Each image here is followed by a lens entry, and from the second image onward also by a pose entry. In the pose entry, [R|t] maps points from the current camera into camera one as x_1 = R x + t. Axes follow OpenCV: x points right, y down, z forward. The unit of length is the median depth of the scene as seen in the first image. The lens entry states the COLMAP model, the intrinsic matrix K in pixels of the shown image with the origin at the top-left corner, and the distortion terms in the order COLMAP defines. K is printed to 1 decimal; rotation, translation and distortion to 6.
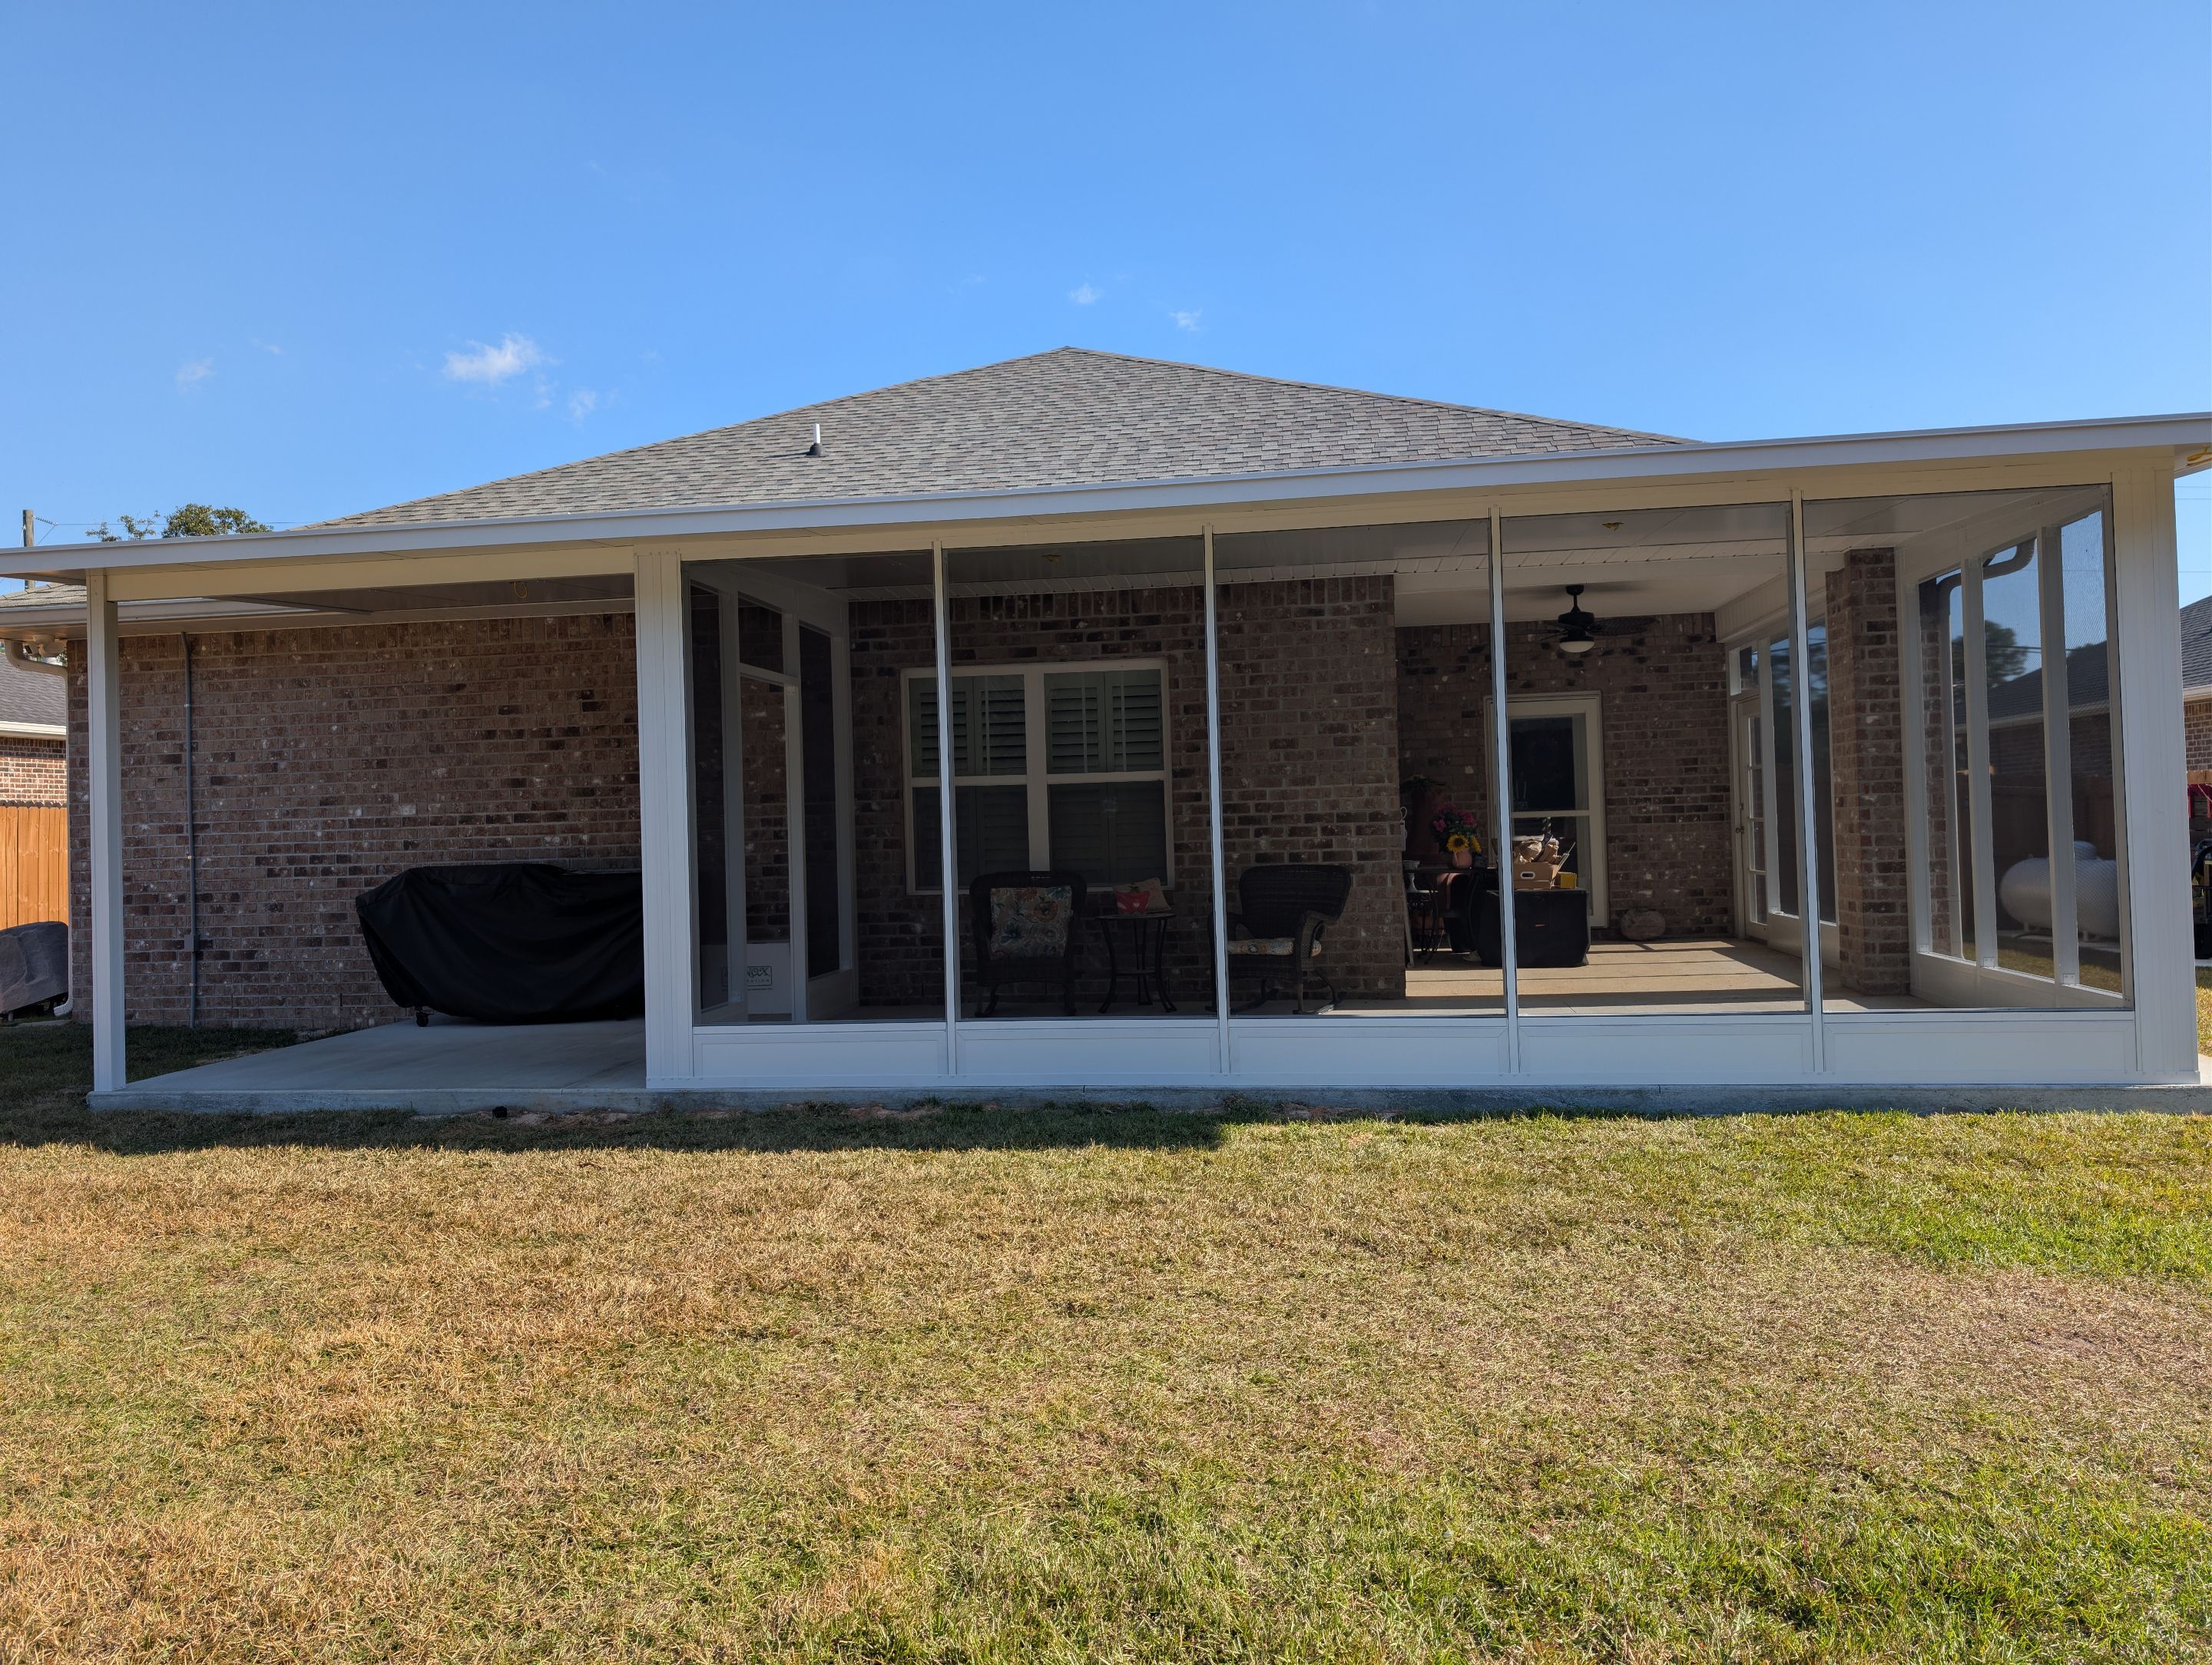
lens RADIAL K [[1607.8, 0, 1106.0], [0, 1607.8, 832.5], [0, 0, 1]] dist [0.011155, -0.002428]
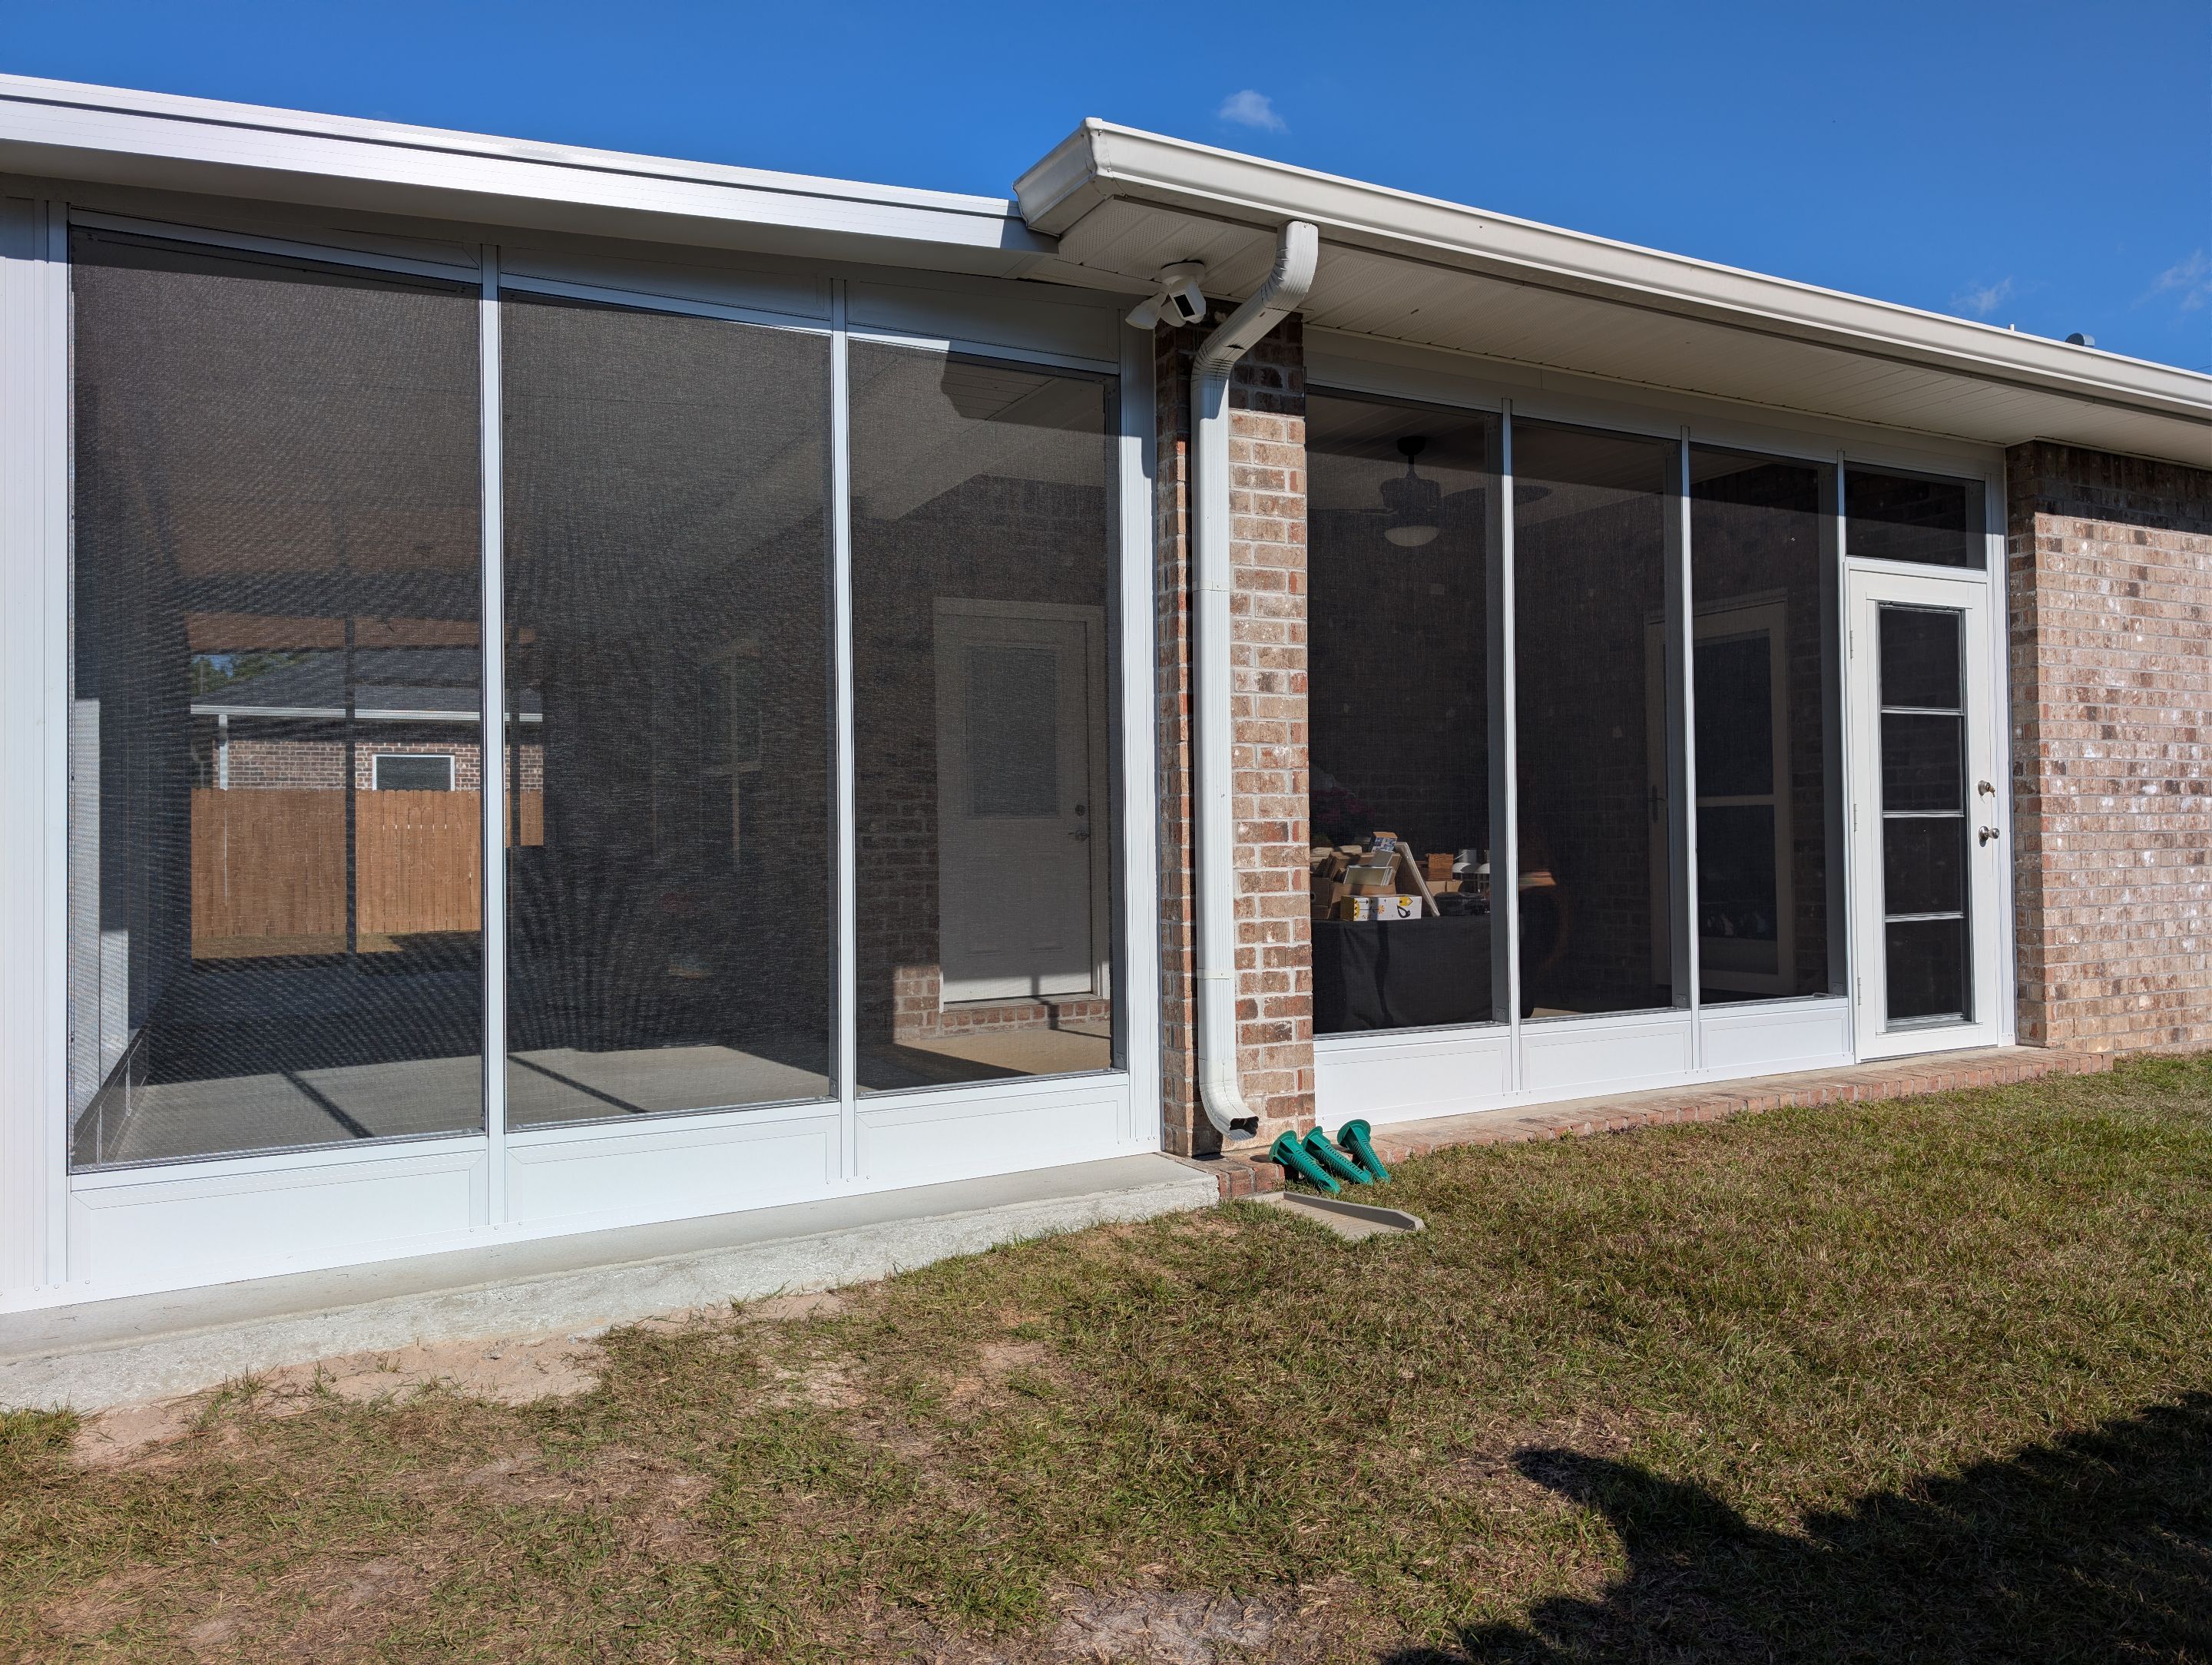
lens RADIAL K [[1679.7, 0, 1106.0], [0, 1679.7, 832.5], [0, 0, 1]] dist [0.009826, 0.001887]
pose [[0.615245, 0.015825, -0.788177, 0.723727], [-0.001278, 0.999817, 0.019076, -0.012005], [0.788335, -0.010729, 0.615152, 0.490211]]
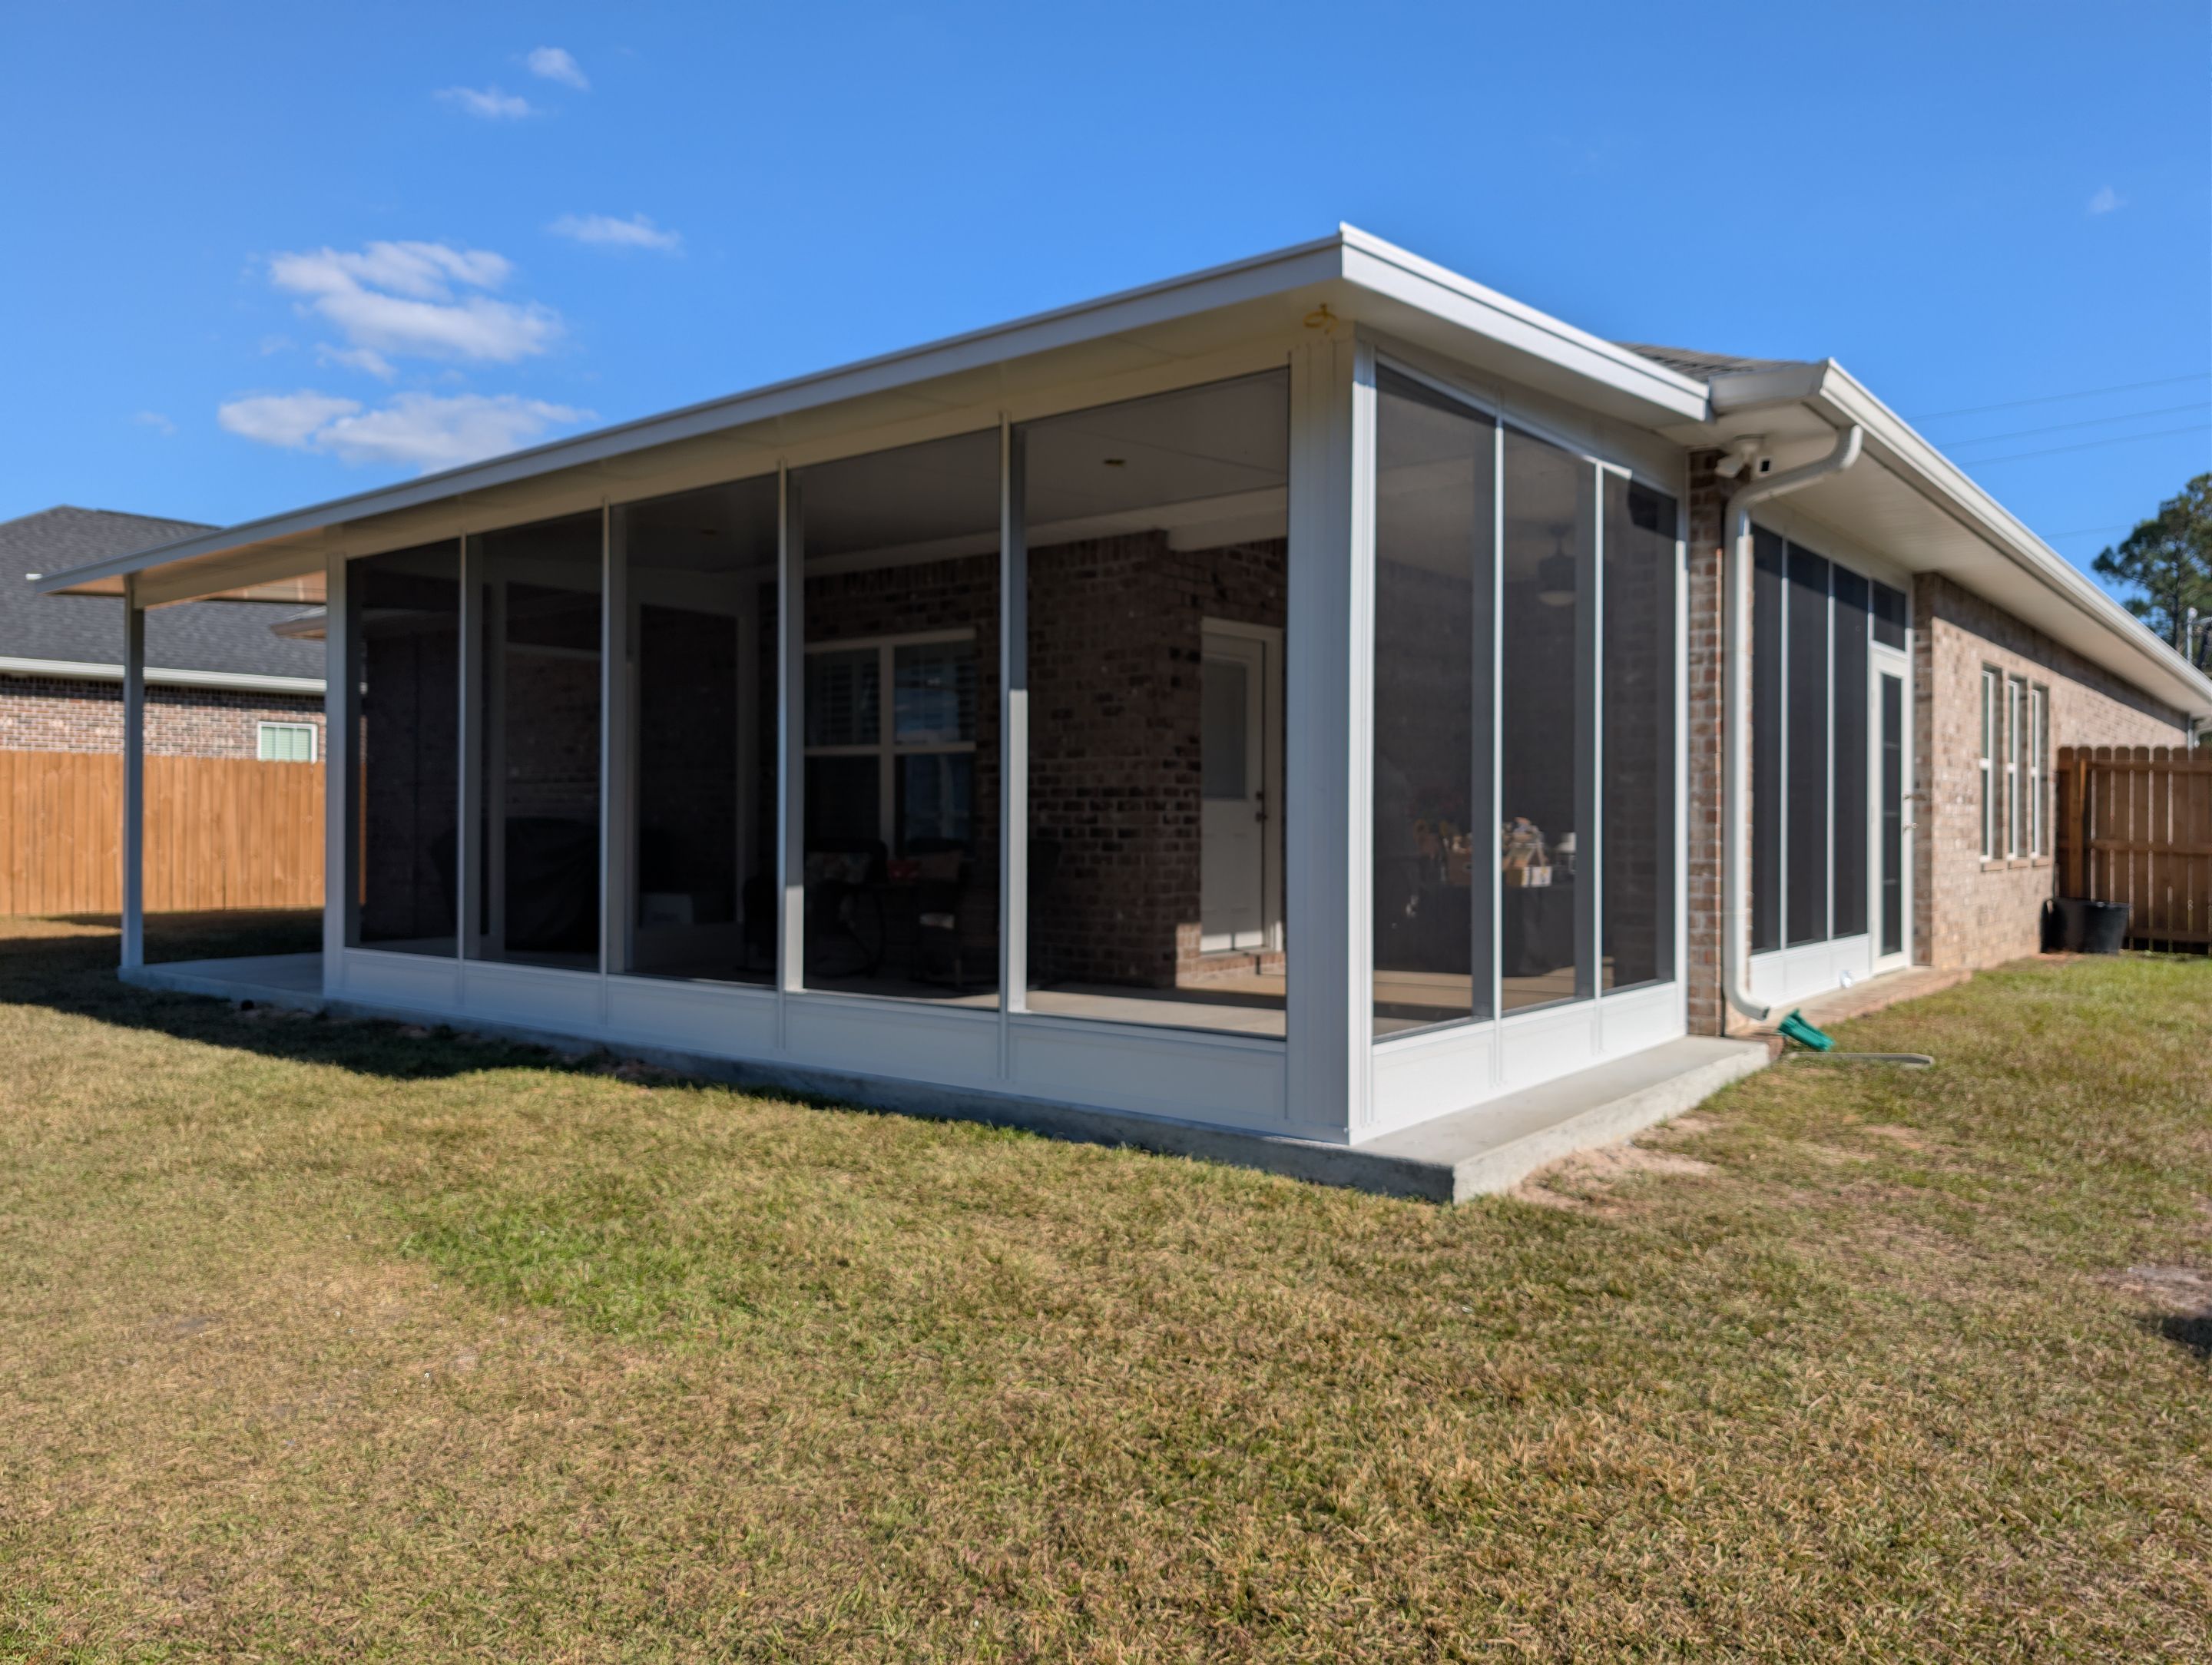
lens RADIAL K [[1675.2, 0, 1106.0], [0, 1675.2, 832.5], [0, 0, 1]] dist [-0.052126, -0.003357]
pose [[0.861900, 0.033116, -0.505996, 0.521928], [-0.027467, 0.999449, 0.018624, -0.003277], [0.506334, -0.002153, 0.862335, 0.128174]]
